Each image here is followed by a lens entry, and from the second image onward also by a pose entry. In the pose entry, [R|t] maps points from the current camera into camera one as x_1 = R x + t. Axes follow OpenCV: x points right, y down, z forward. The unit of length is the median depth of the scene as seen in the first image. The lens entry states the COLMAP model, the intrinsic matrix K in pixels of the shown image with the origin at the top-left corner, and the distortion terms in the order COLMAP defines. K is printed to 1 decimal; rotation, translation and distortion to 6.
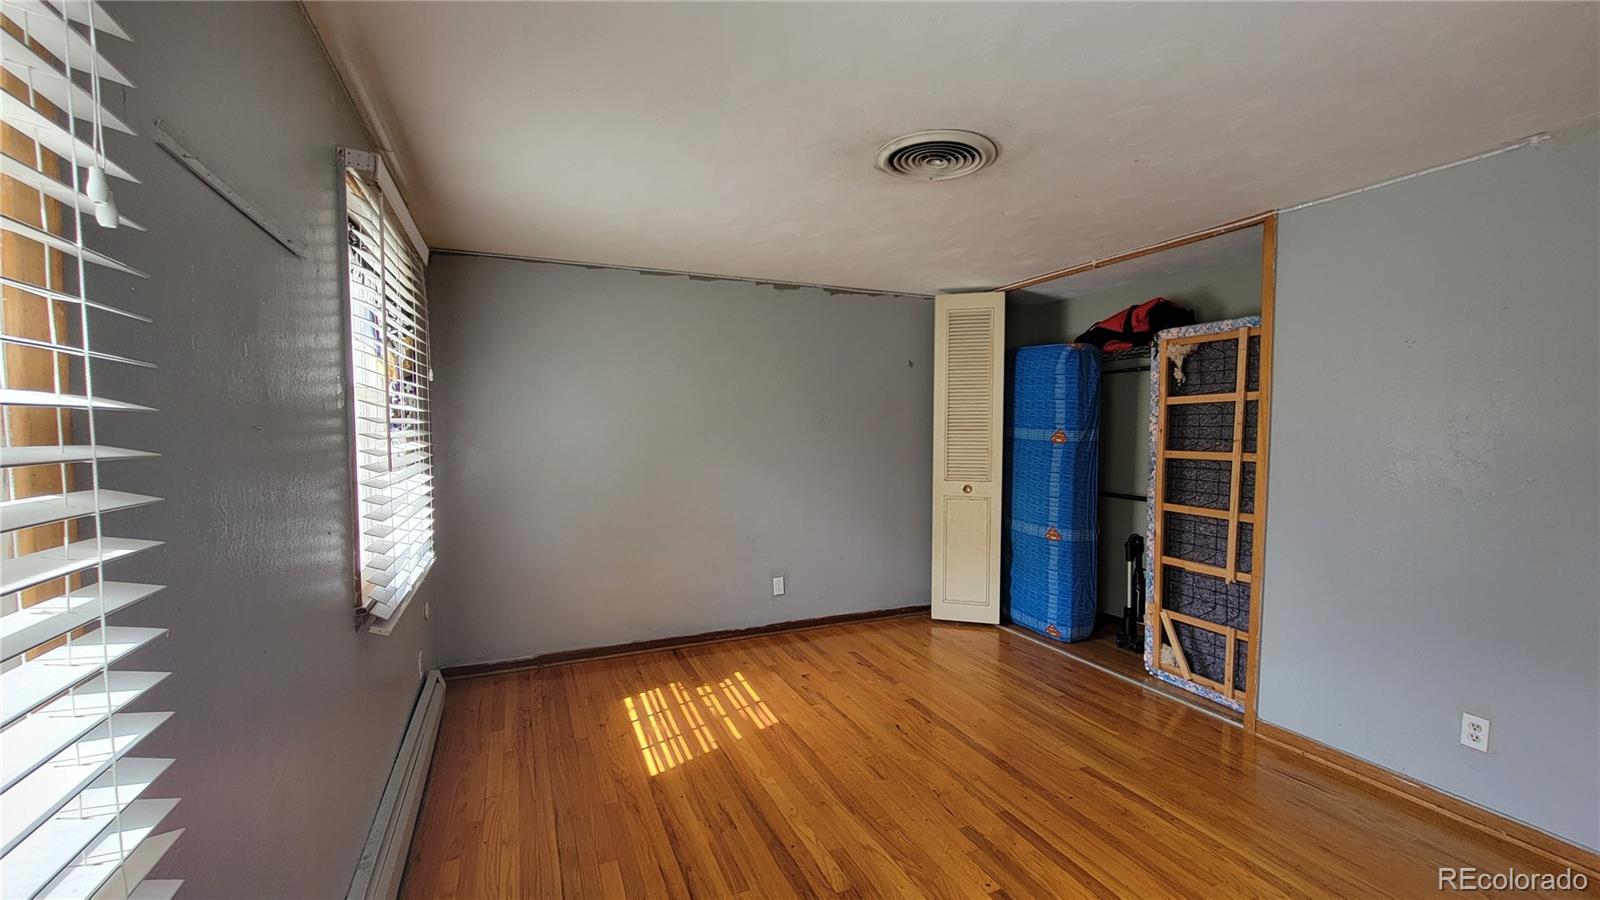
lens RADIAL K [[658.4, 0, 800.8], [0, 658.4, 461.6], [0, 0, 1]] dist [-0.002384, 0.000082]
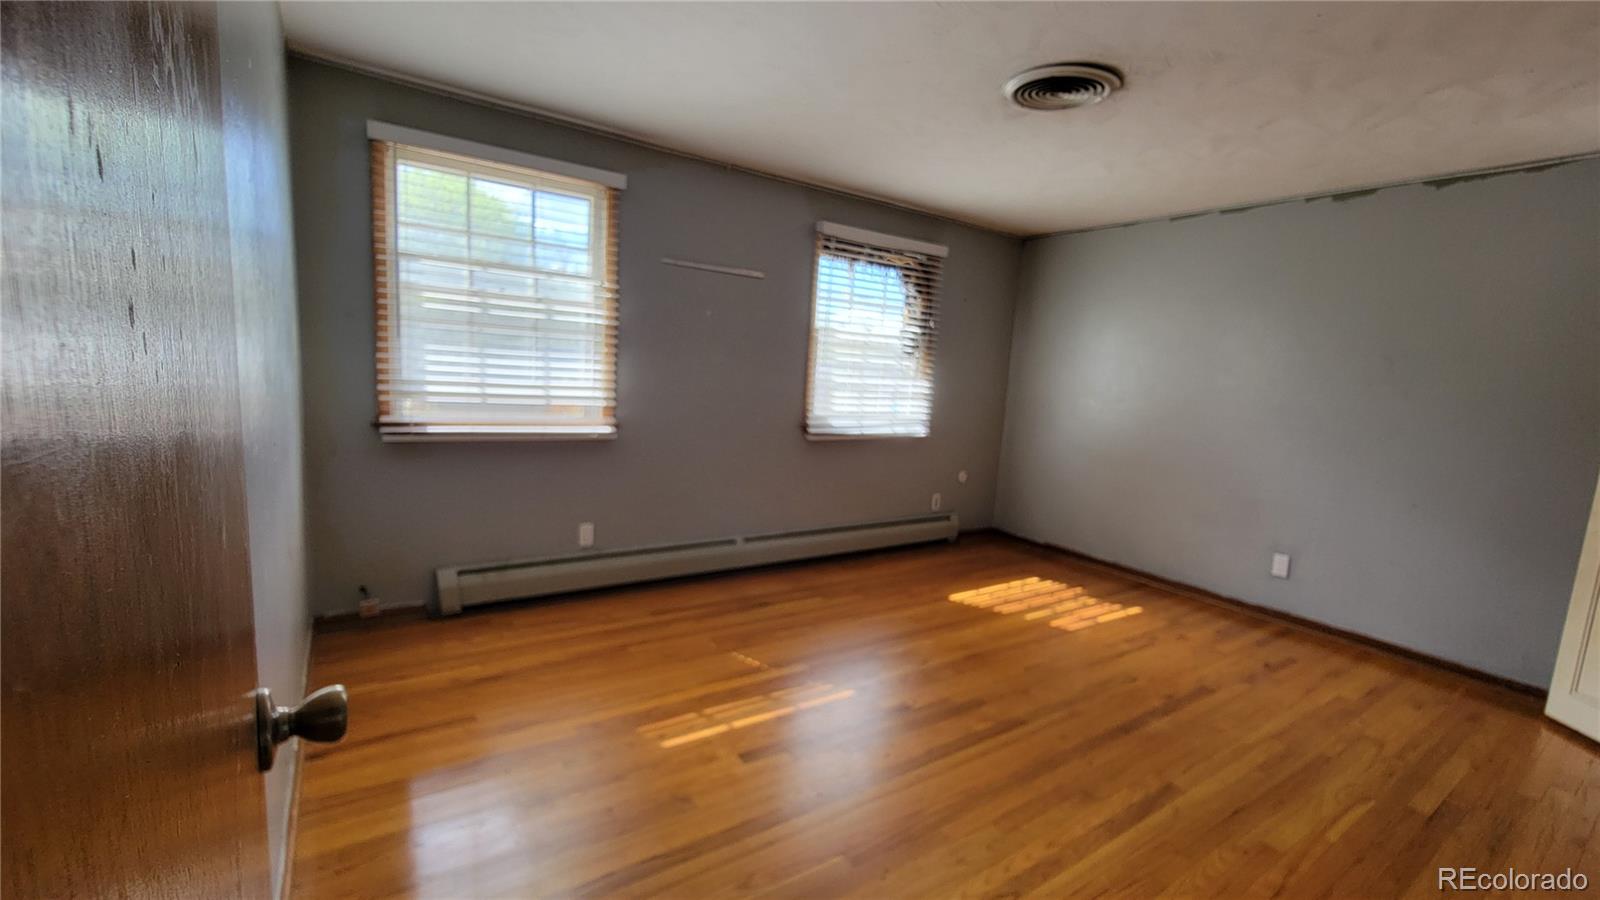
lens RADIAL K [[658.4, 0, 800.8], [0, 658.4, 461.6], [0, 0, 1]] dist [-0.002384, 0.000082]
pose [[0.179348, 0.152765, -0.971852, 0.828917], [-0.117071, 0.984164, 0.133096, 0.023892], [0.976795, 0.089906, 0.194392, 0.293832]]
